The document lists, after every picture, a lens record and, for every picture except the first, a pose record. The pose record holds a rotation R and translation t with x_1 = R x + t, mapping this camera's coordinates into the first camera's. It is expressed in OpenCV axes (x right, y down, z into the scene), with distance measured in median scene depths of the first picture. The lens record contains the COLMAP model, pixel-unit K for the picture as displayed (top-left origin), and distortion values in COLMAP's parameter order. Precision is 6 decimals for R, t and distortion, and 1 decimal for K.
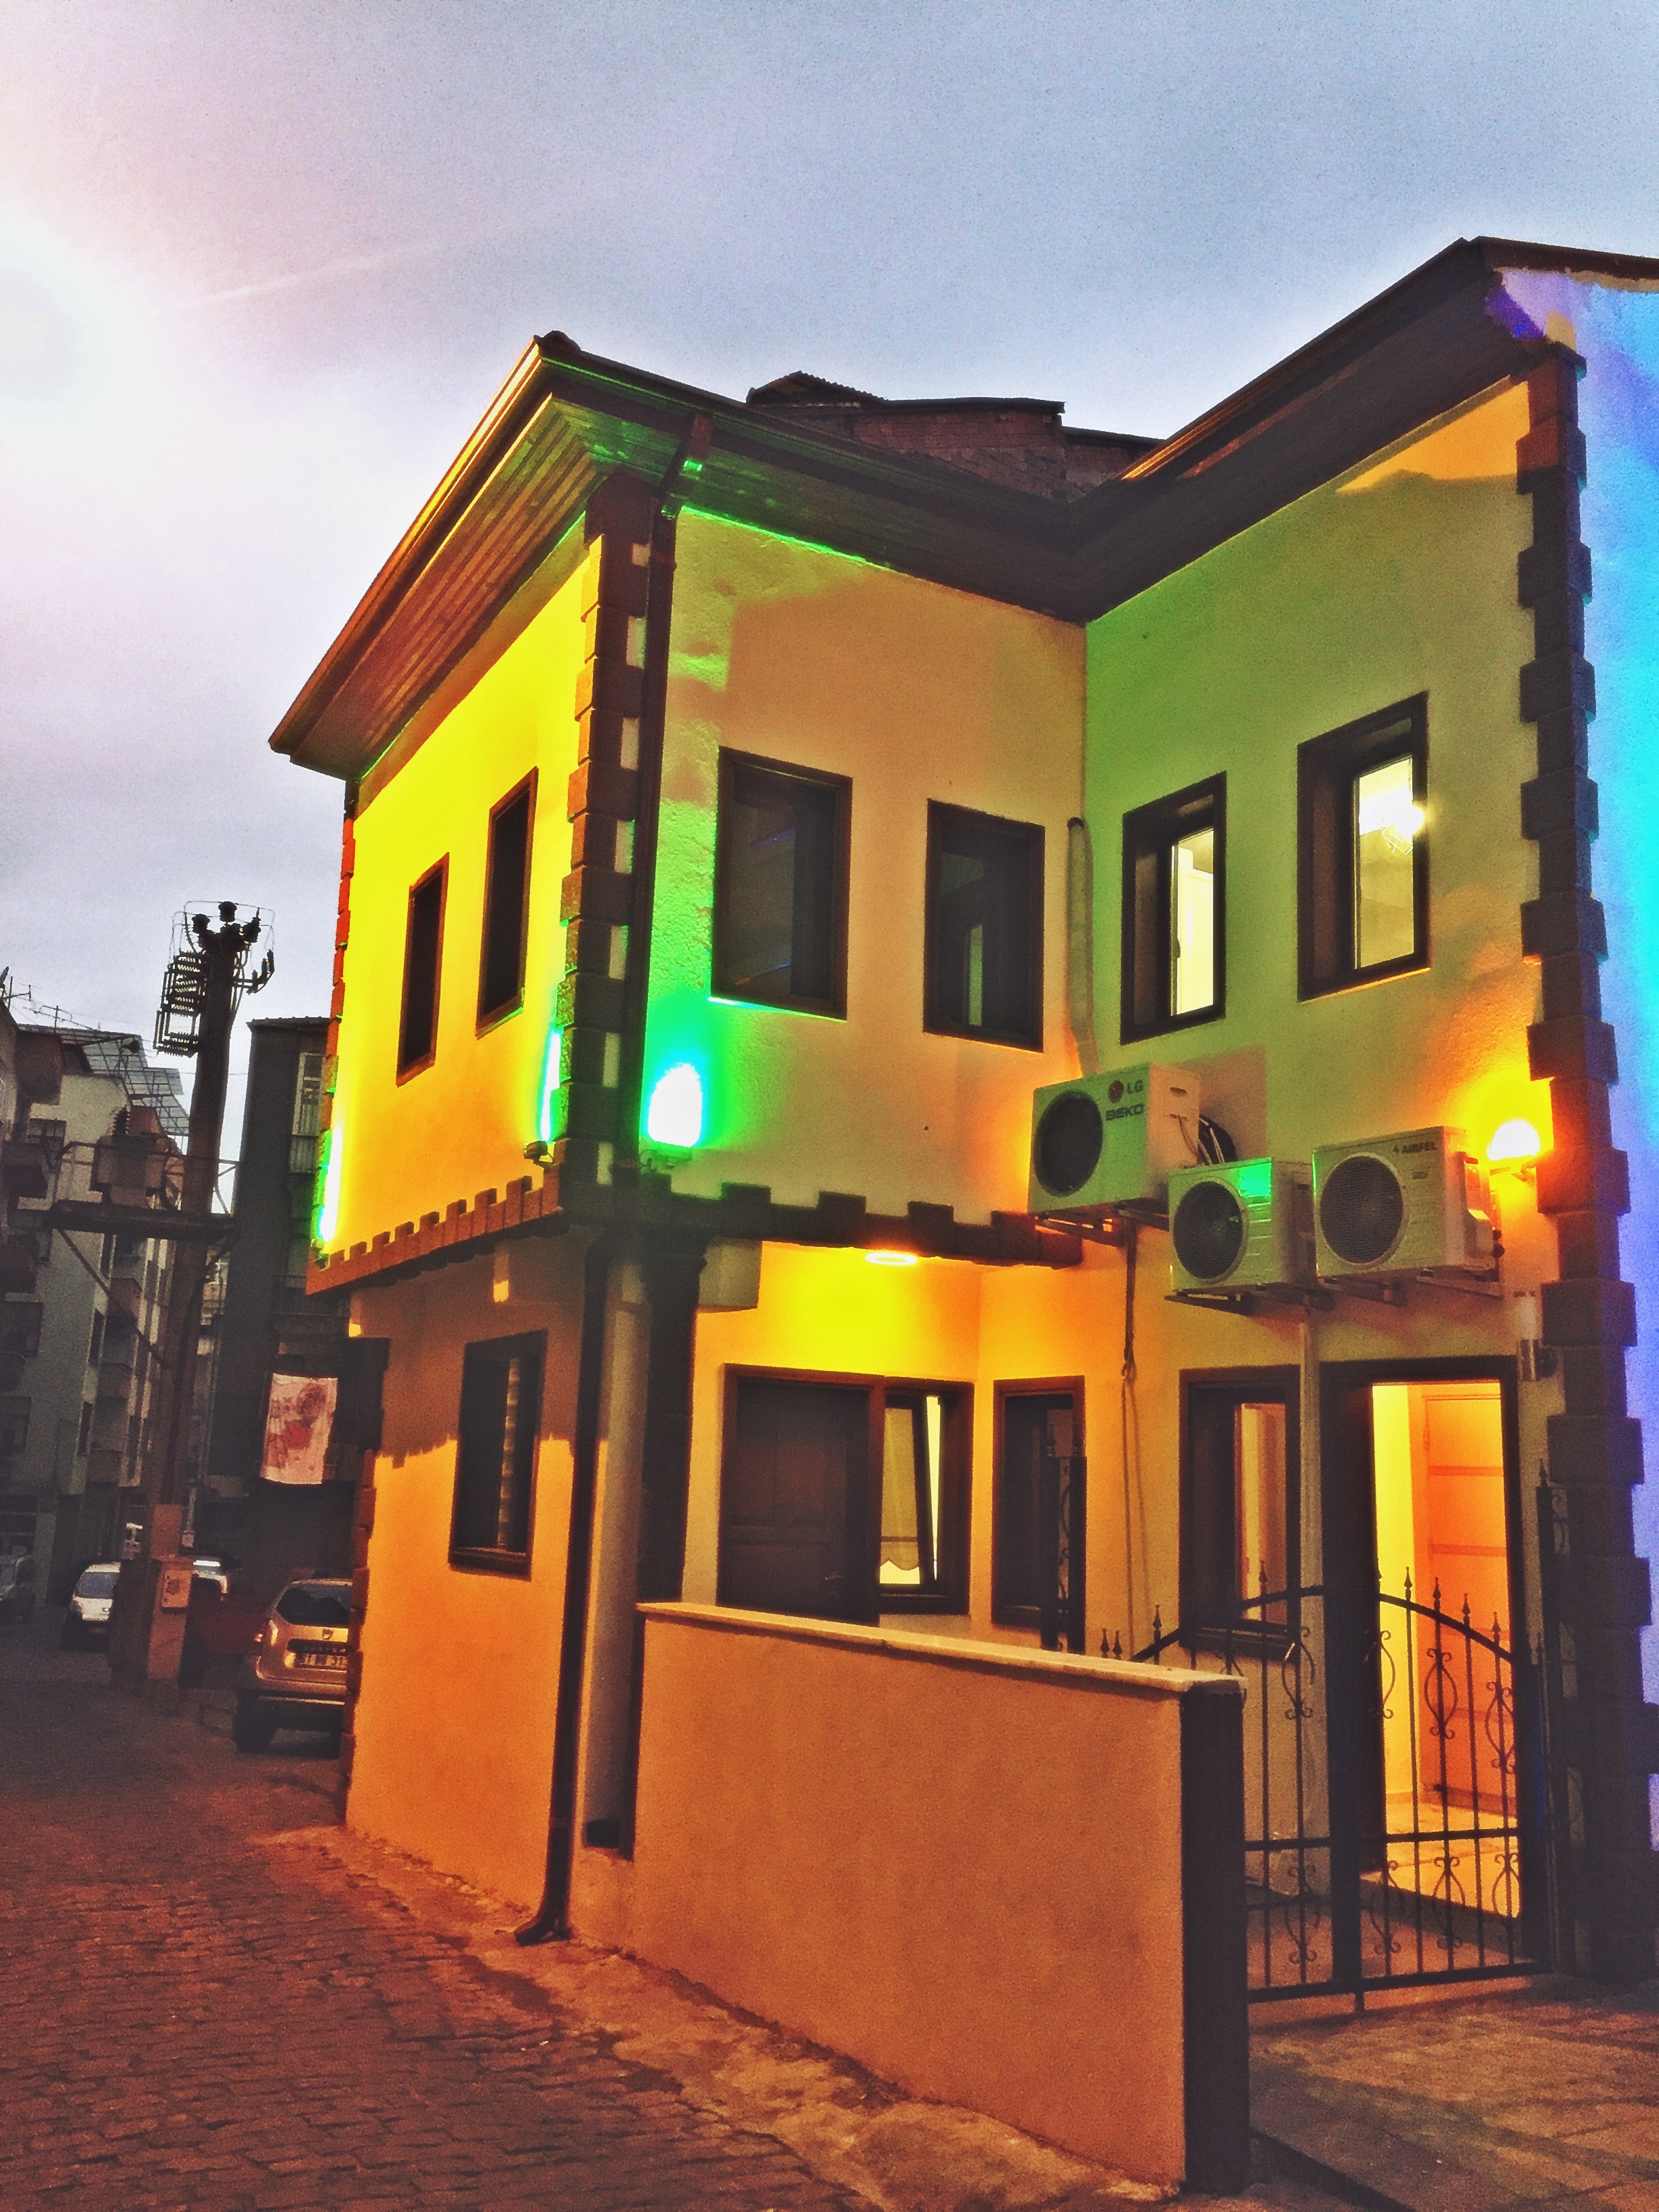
lens RADIAL K [[1874.5, 0, 829.5], [0, 1874.5, 1106.0], [0, 0, 1]] dist [0.093895, -0.110296]
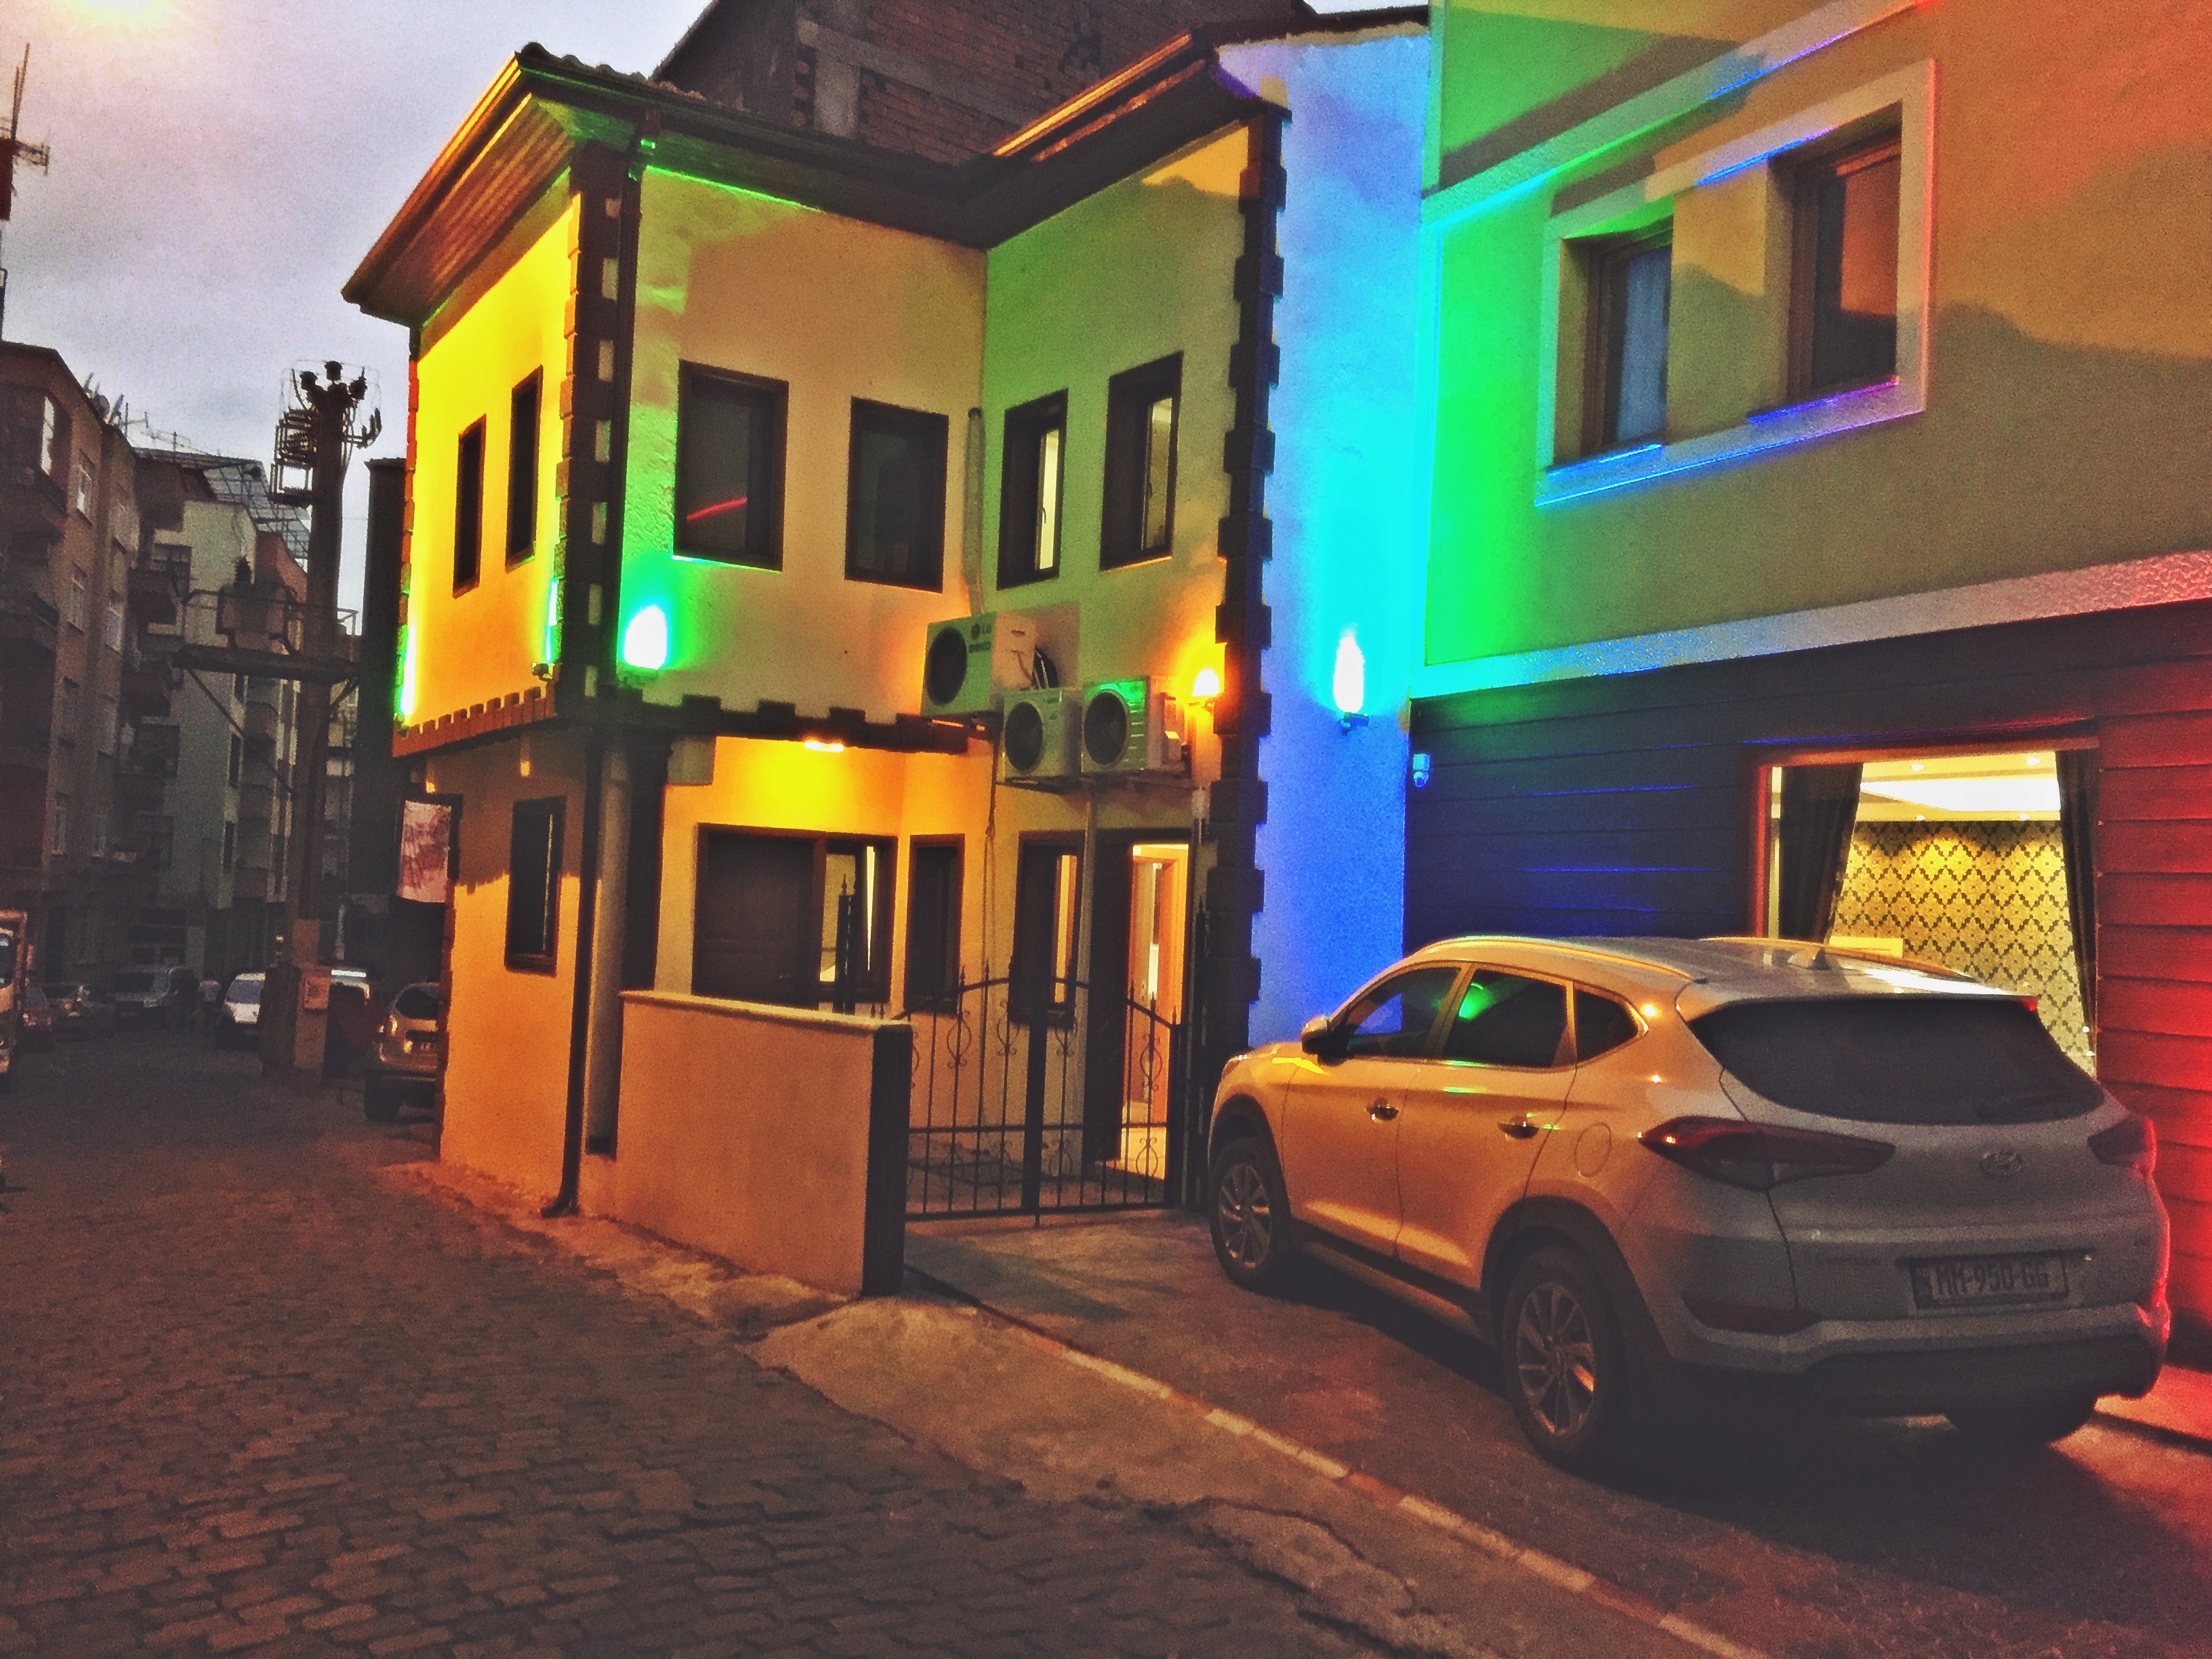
lens RADIAL K [[1874.5, 0, 1106.0], [0, 1874.5, 829.5], [0, 0, 1]] dist [0.093895, -0.110296]
pose [[0.998057, 0.008928, 0.061661, 0.158156], [-0.018488, 0.987543, 0.156261, -0.077808], [-0.059498, -0.157098, 0.985789, -0.366388]]
